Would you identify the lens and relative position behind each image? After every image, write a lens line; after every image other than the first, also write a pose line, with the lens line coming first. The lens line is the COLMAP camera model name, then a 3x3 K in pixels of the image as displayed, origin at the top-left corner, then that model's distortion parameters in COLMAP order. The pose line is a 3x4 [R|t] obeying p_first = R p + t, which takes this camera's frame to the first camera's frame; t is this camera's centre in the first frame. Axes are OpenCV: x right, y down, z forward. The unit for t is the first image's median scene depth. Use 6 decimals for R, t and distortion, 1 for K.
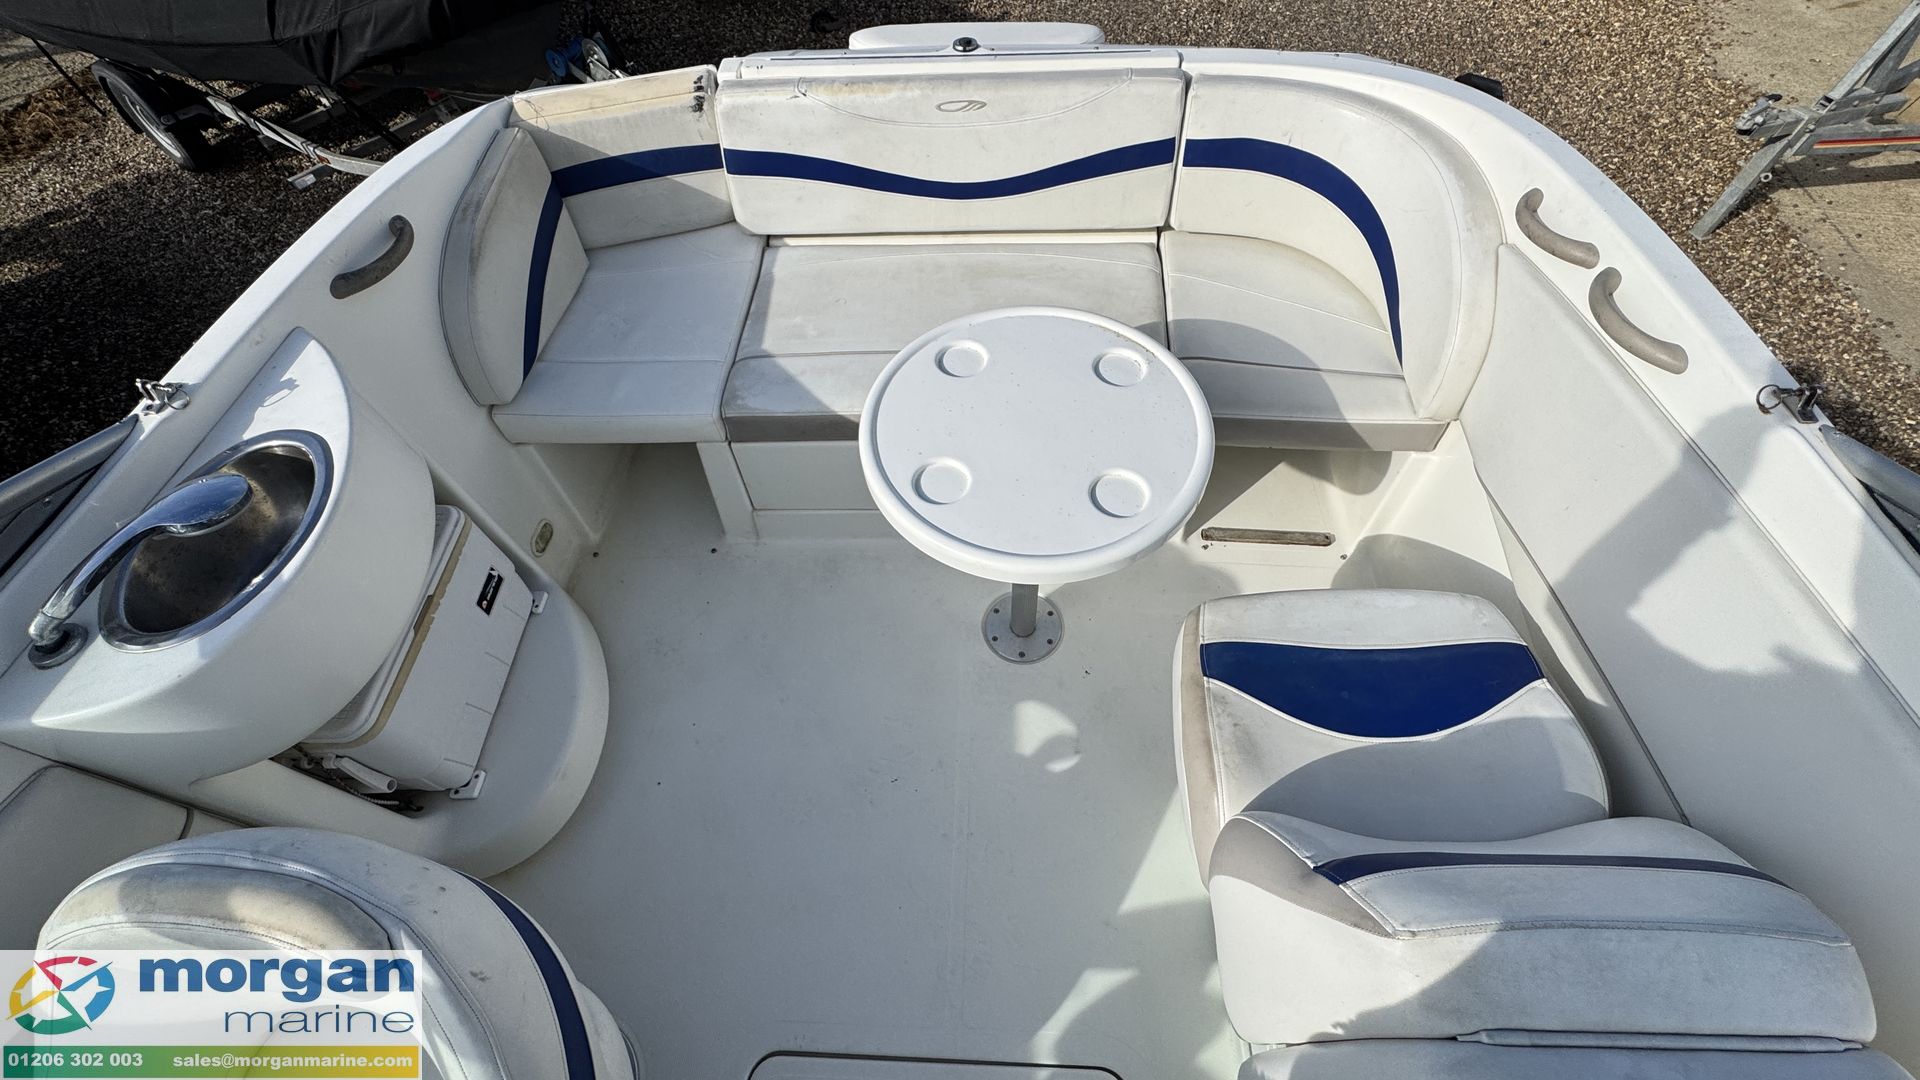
lens RADIAL K [[788.6, 0, 959.8], [0, 788.6, 536.9], [0, 0, 1]] dist [-0.003525, 0.000014]
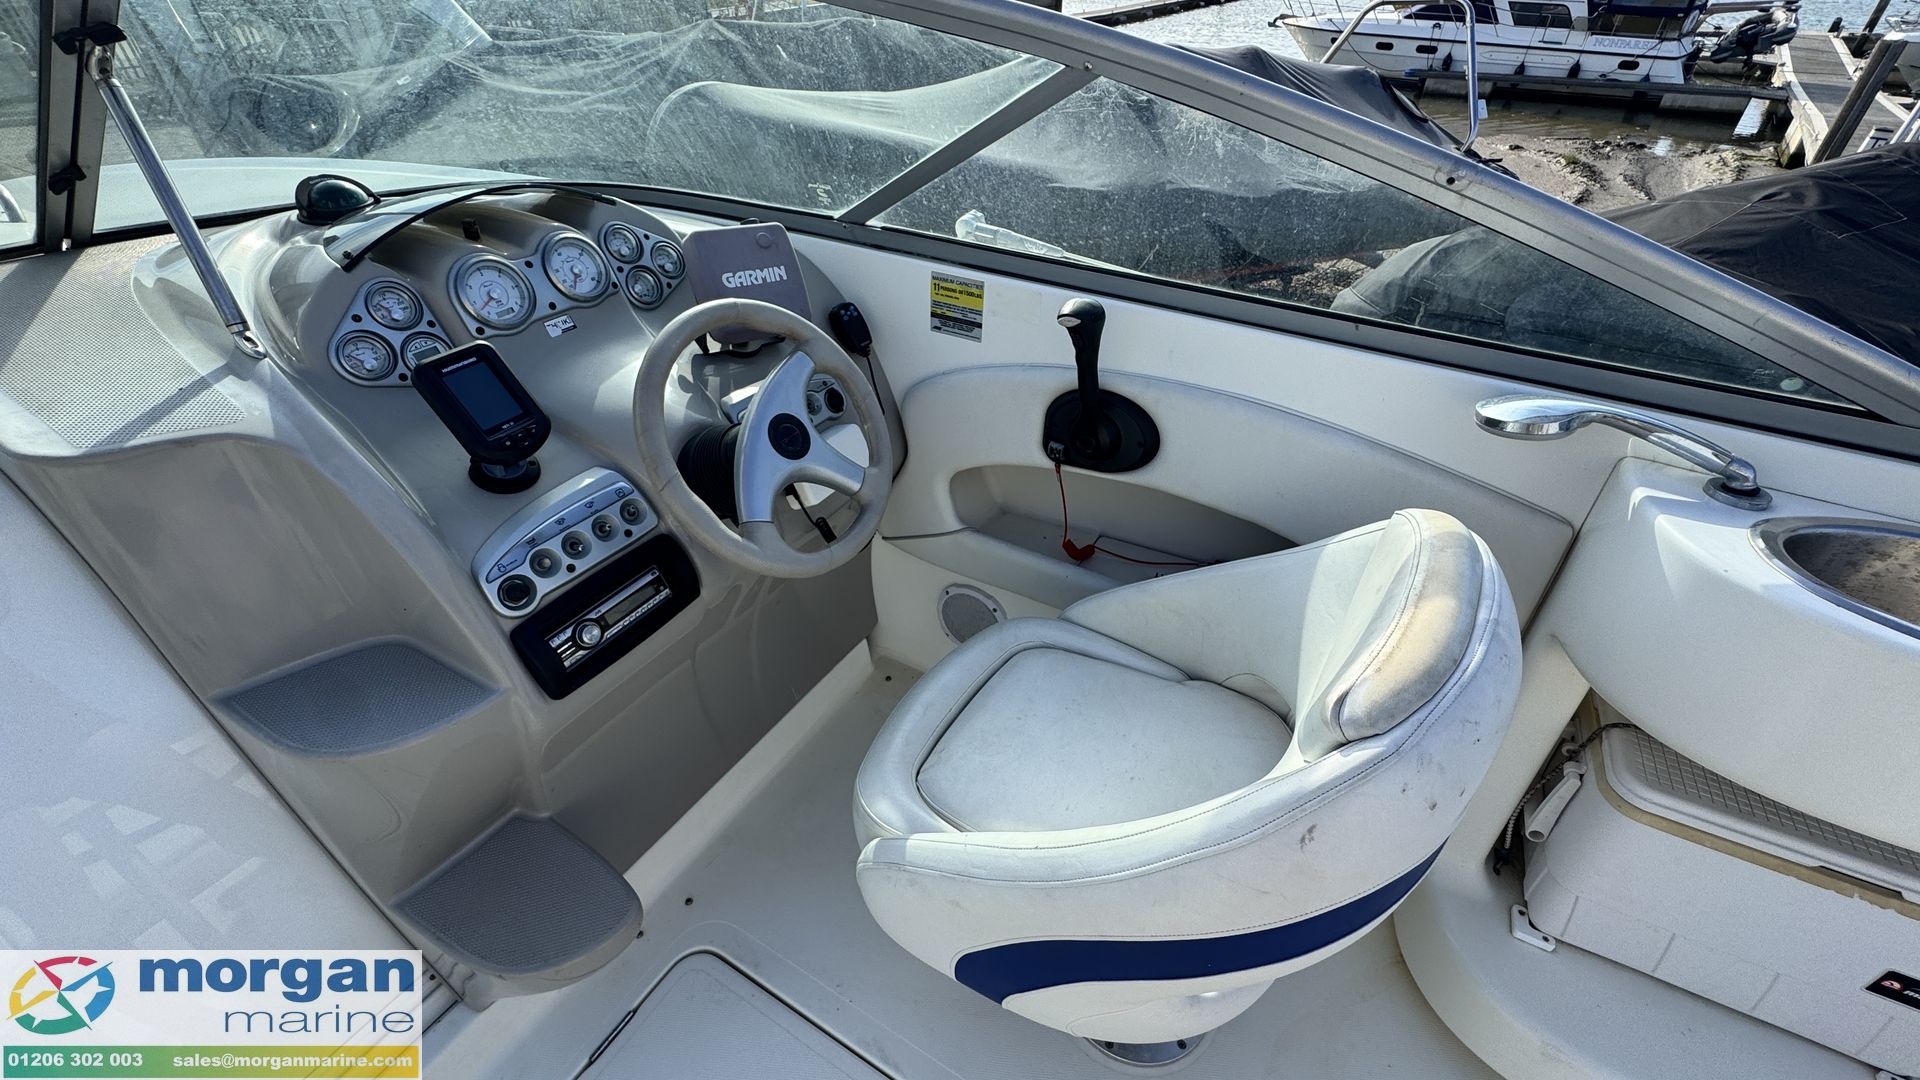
lens RADIAL K [[788.6, 0, 959.8], [0, 788.6, 536.9], [0, 0, 1]] dist [-0.003525, 0.000014]
pose [[-0.476203, 0.543686, -0.691113, -0.037048], [-0.709398, 0.226888, 0.667290, 0.098750], [0.519601, 0.808039, 0.277645, 0.170558]]
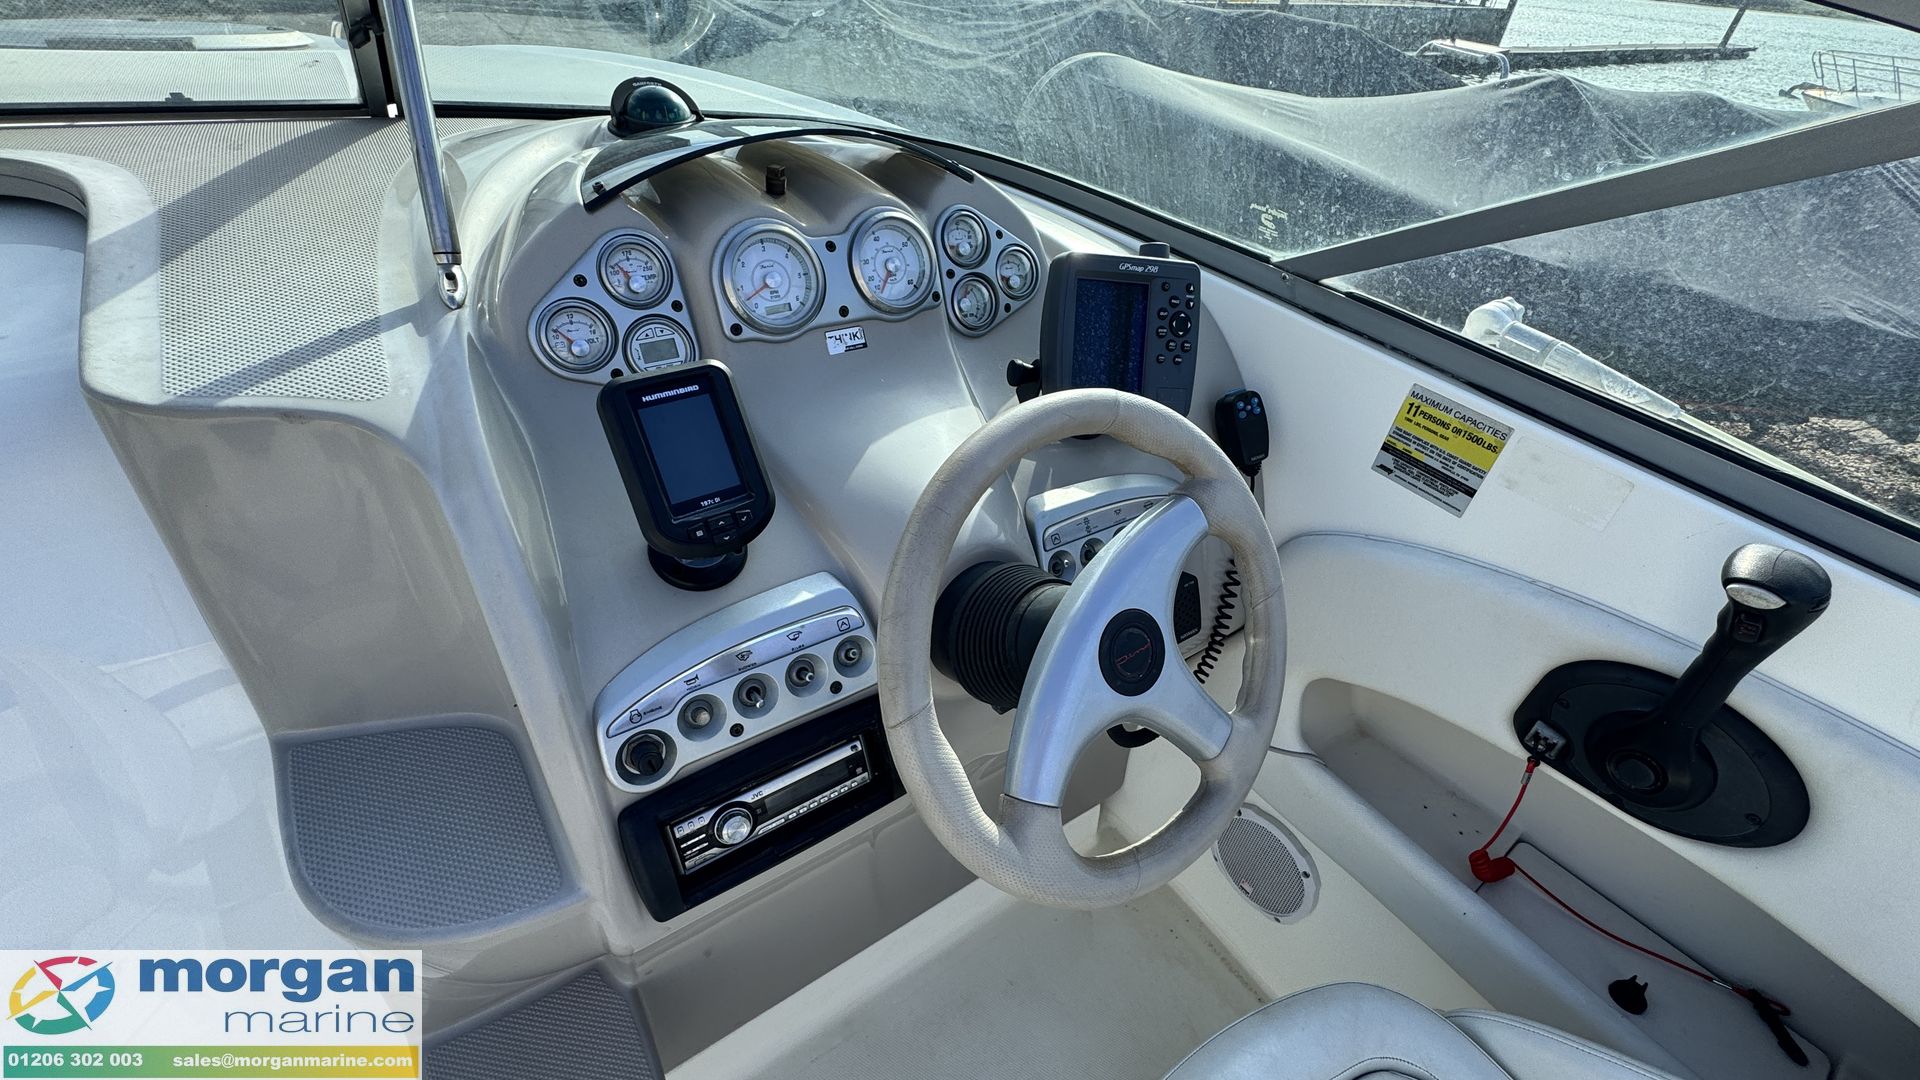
lens RADIAL K [[790.9, 0, 958.7], [0, 790.9, 536.8], [0, 0, 1]] dist [-0.004951, 0.000568]
pose [[-0.793548, 0.343616, -0.502205, -0.212344], [-0.527843, 0.021921, 0.849059, 0.315984], [0.302759, 0.938855, 0.163980, 0.088736]]
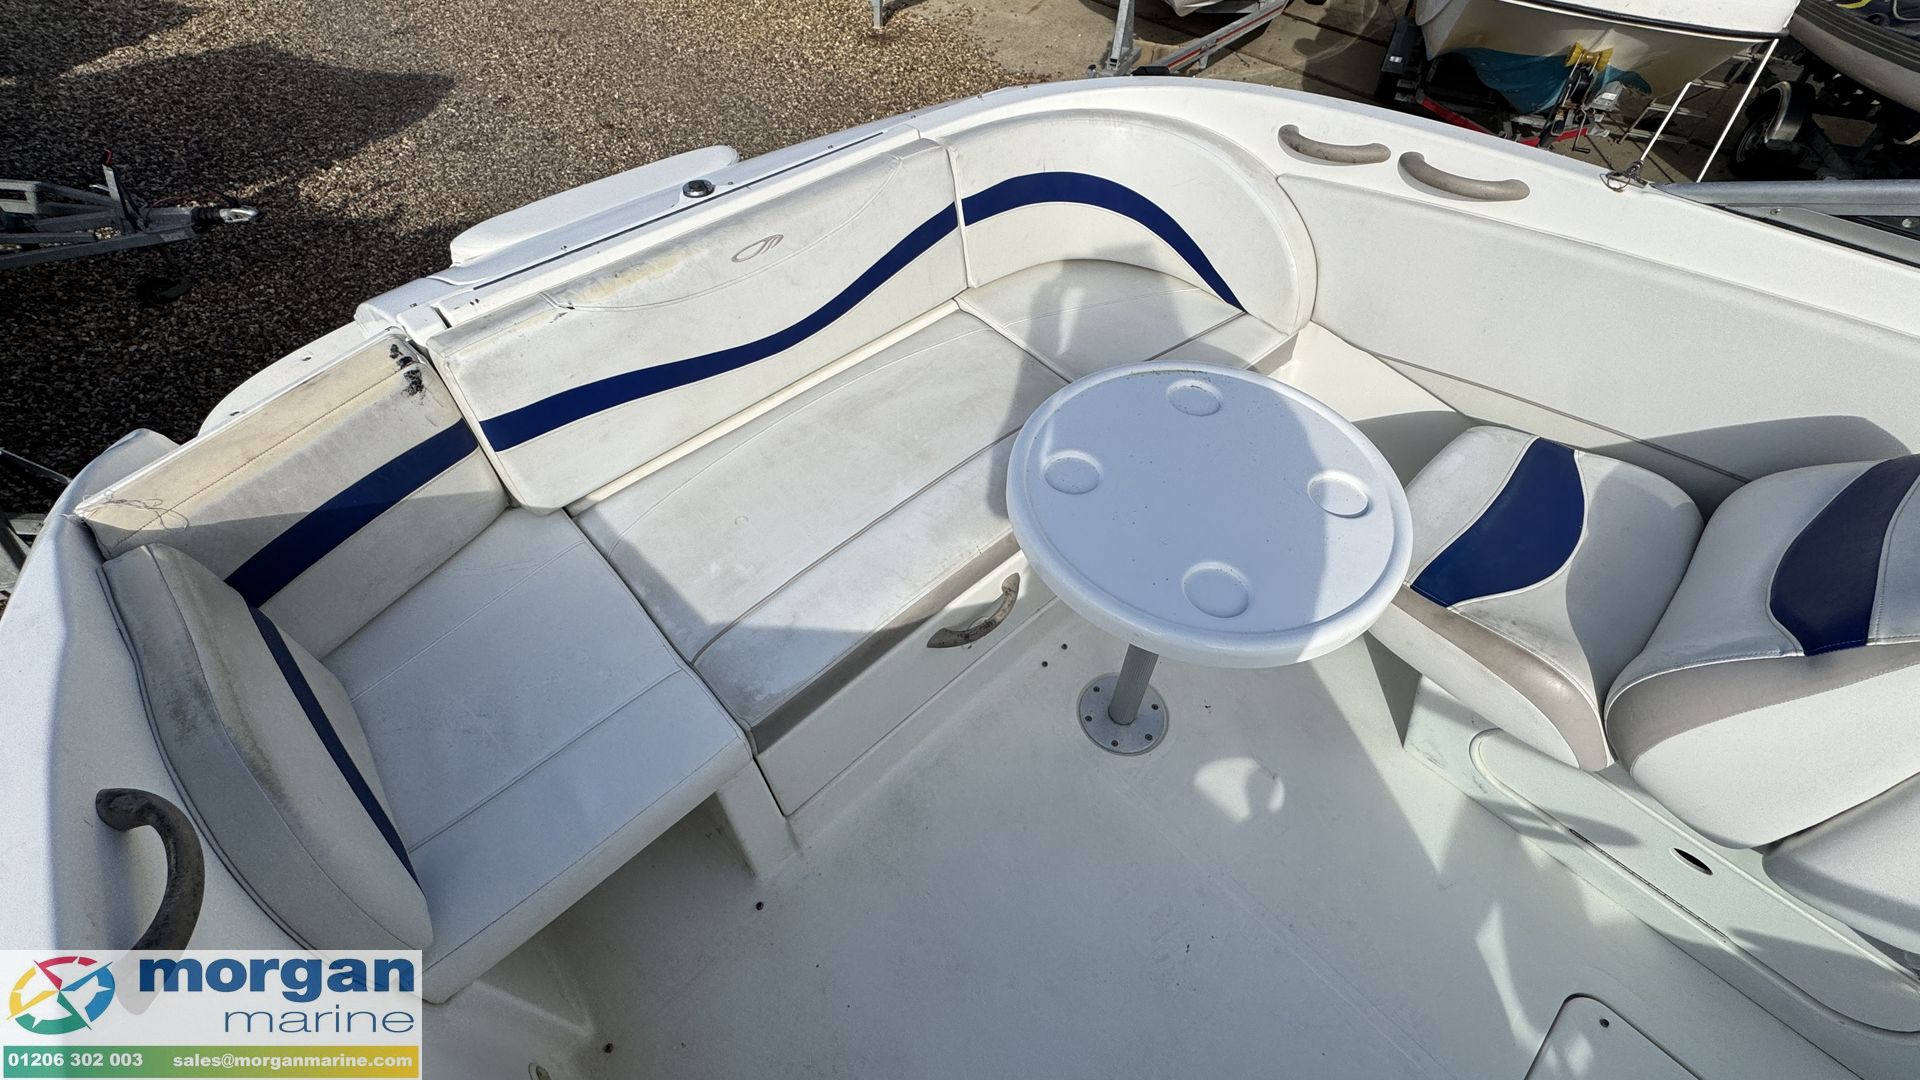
lens RADIAL K [[788.6, 0, 959.8], [0, 788.6, 536.9], [0, 0, 1]] dist [-0.003525, 0.000014]
pose [[0.704226, -0.517581, 0.485979, -0.408836], [0.568382, 0.821186, 0.050952, -0.216638], [-0.425451, 0.240340, 0.872484, 0.255163]]
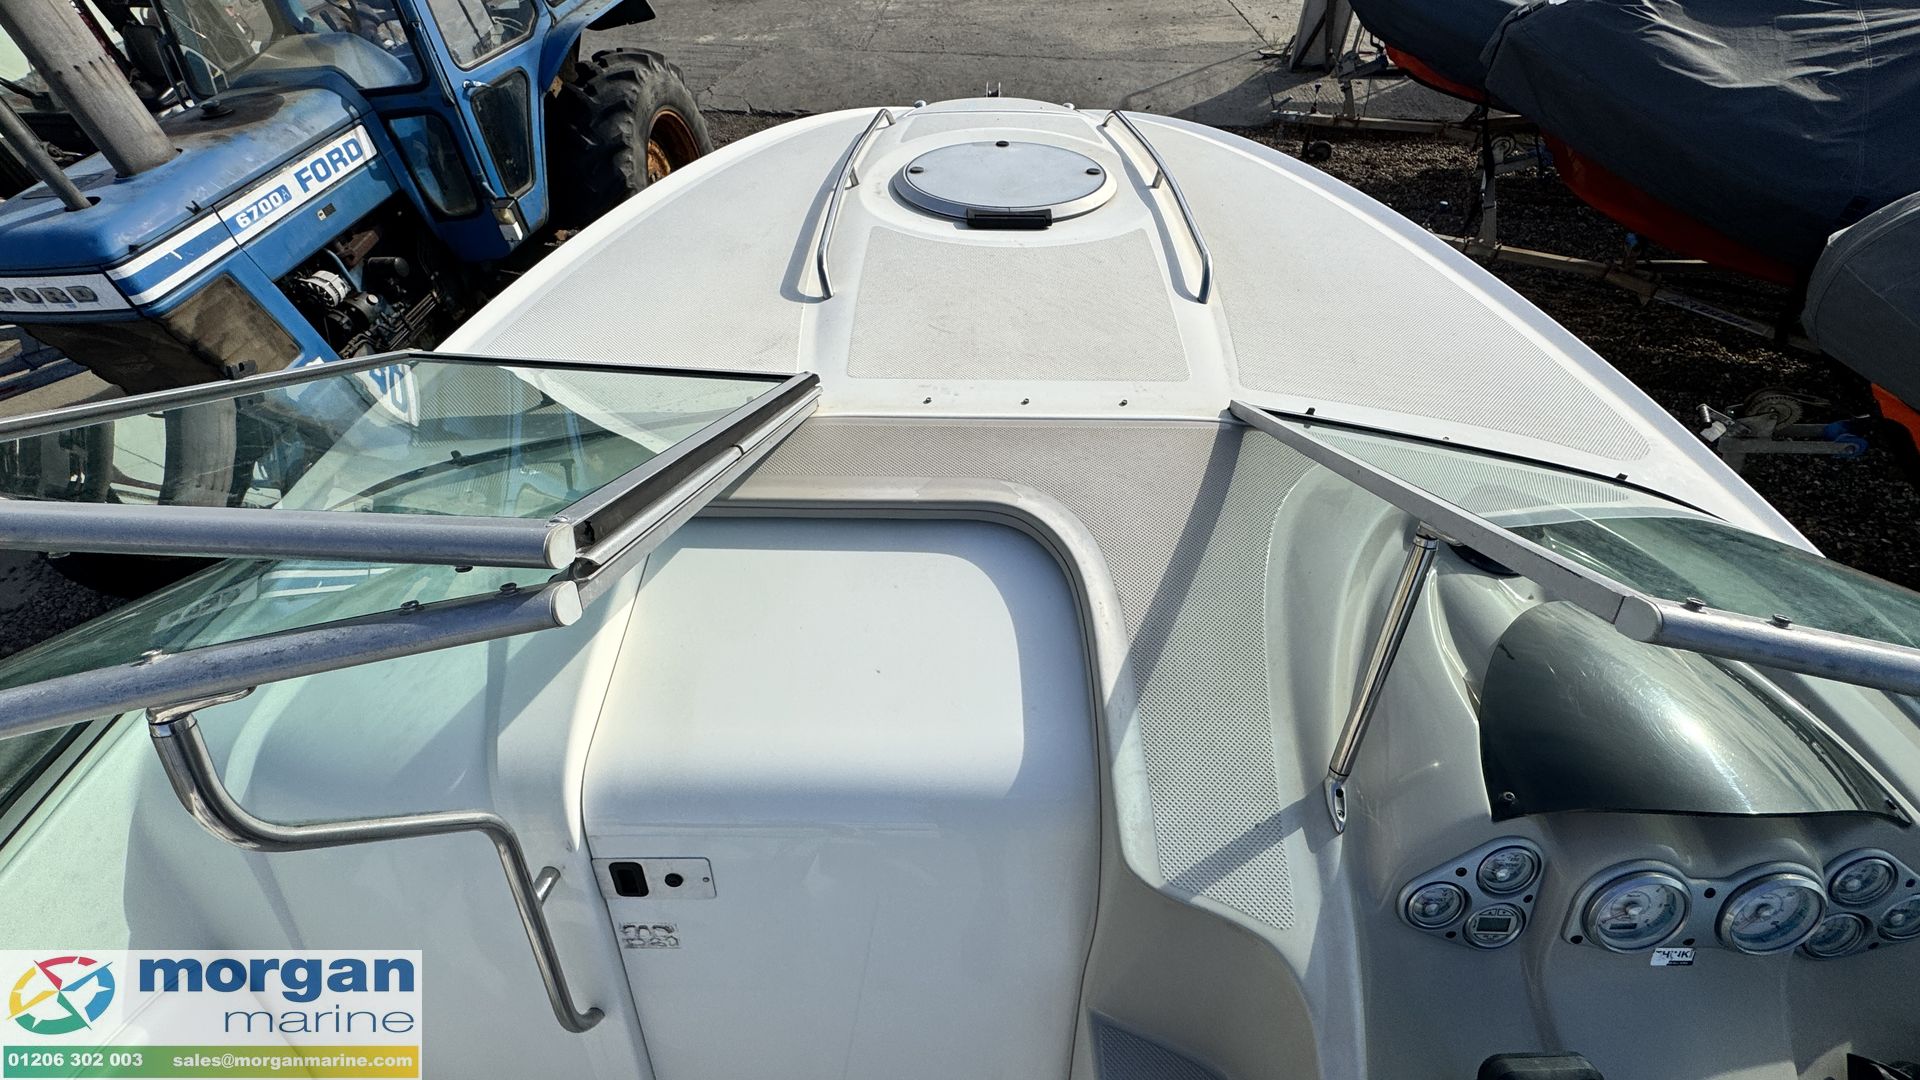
lens RADIAL K [[788.6, 0, 959.8], [0, 788.6, 536.9], [0, 0, 1]] dist [-0.003525, 0.000014]
pose [[-0.998874, 0.047389, 0.002215, -0.025965], [-0.007009, -0.193589, 0.981058, 0.334549], [0.046920, 0.979938, 0.193703, -0.308730]]
